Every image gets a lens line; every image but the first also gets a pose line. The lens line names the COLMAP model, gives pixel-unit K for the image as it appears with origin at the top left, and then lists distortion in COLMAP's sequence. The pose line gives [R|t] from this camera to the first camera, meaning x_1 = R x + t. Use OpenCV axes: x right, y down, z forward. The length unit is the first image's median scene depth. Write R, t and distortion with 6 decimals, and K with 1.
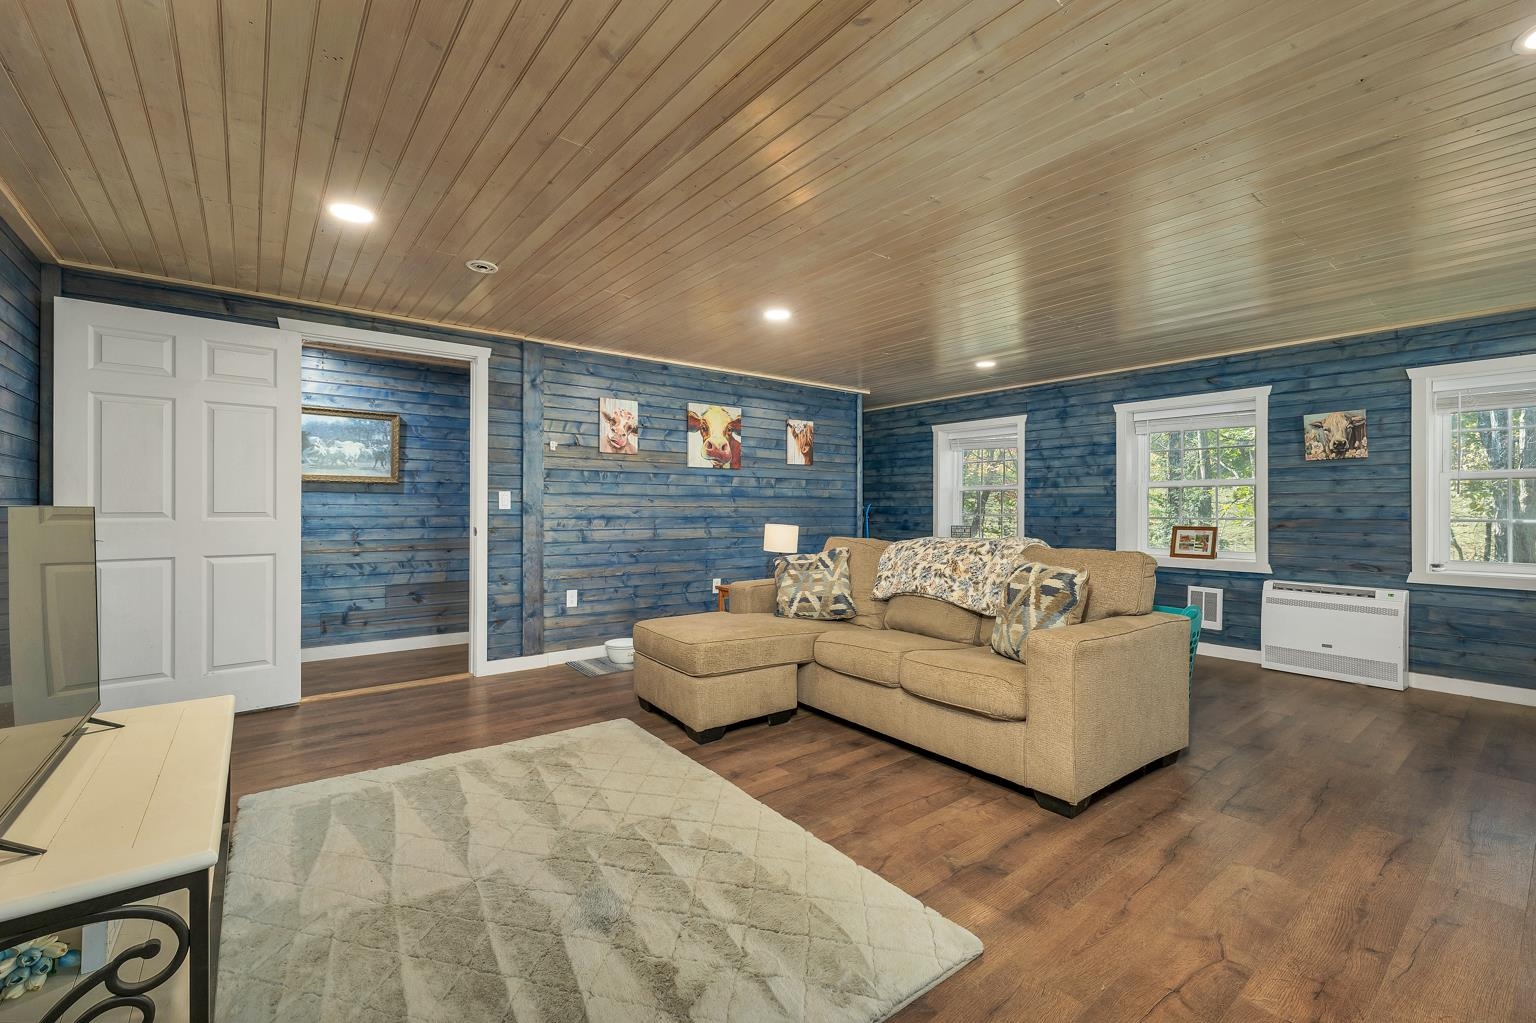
lens RADIAL K [[650.6, 0, 766.7], [0, 650.6, 507.2], [0, 0, 1]] dist [0.002571, 0.000368]
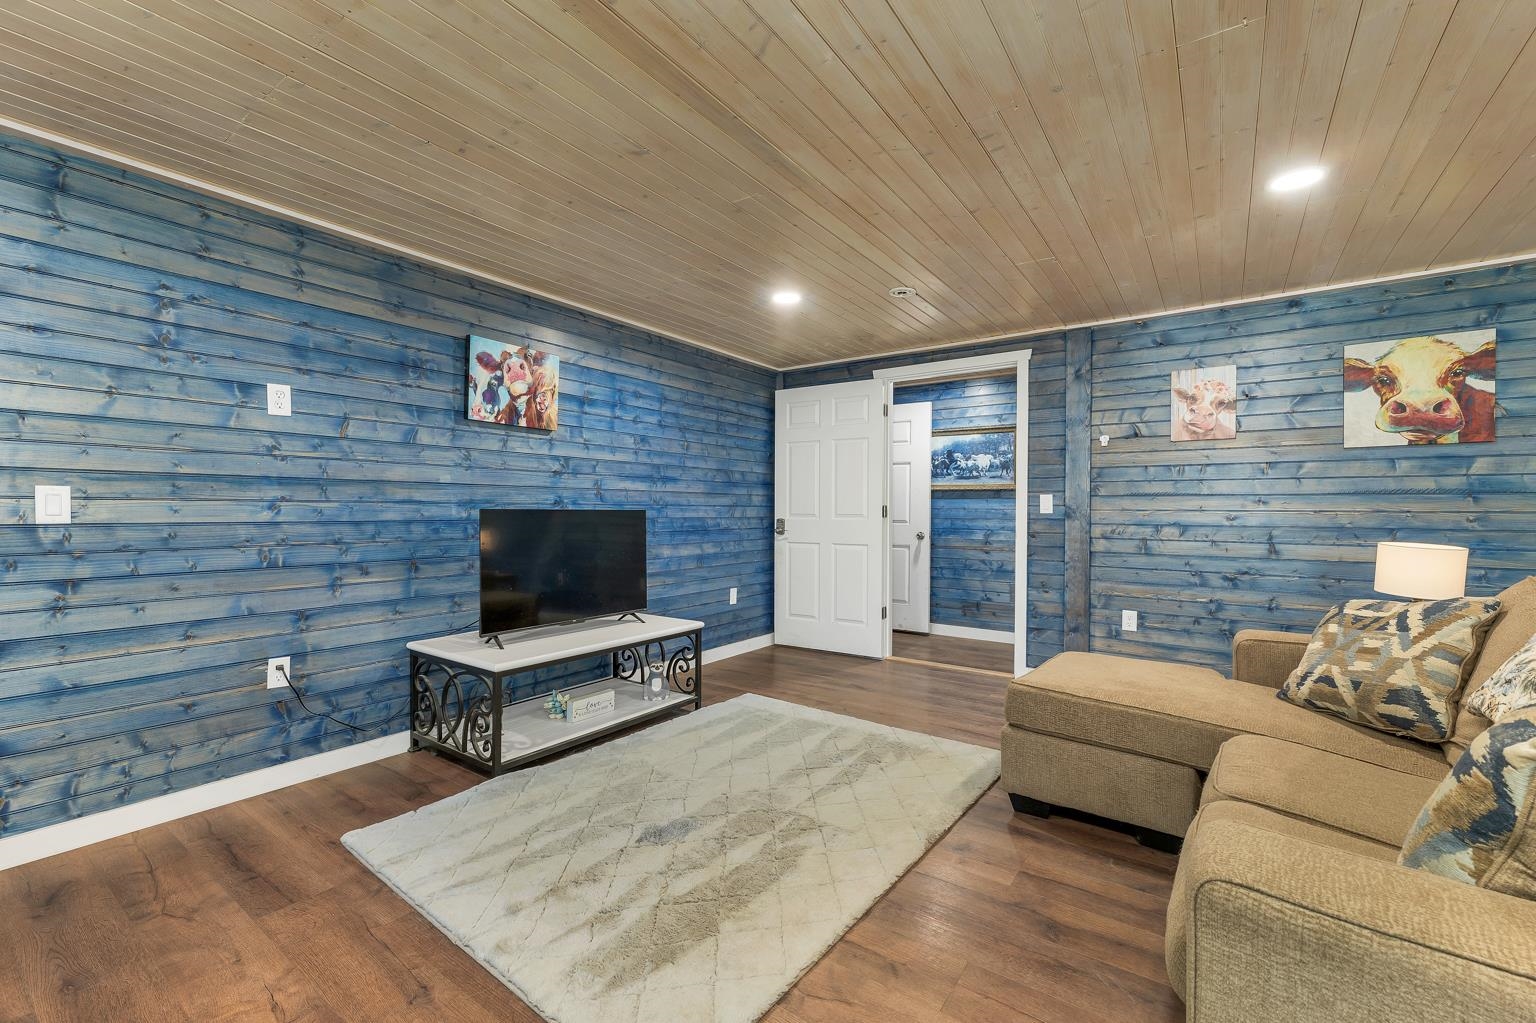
lens RADIAL K [[650.6, 0, 763.8], [0, 650.6, 514.4], [0, 0, 1]] dist [0.002571, 0.000368]
pose [[0.264467, 0.006276, -0.964374, 0.382333], [-0.002187, 0.999980, 0.005908, -0.000142], [0.964392, 0.000547, 0.264476, 0.326011]]
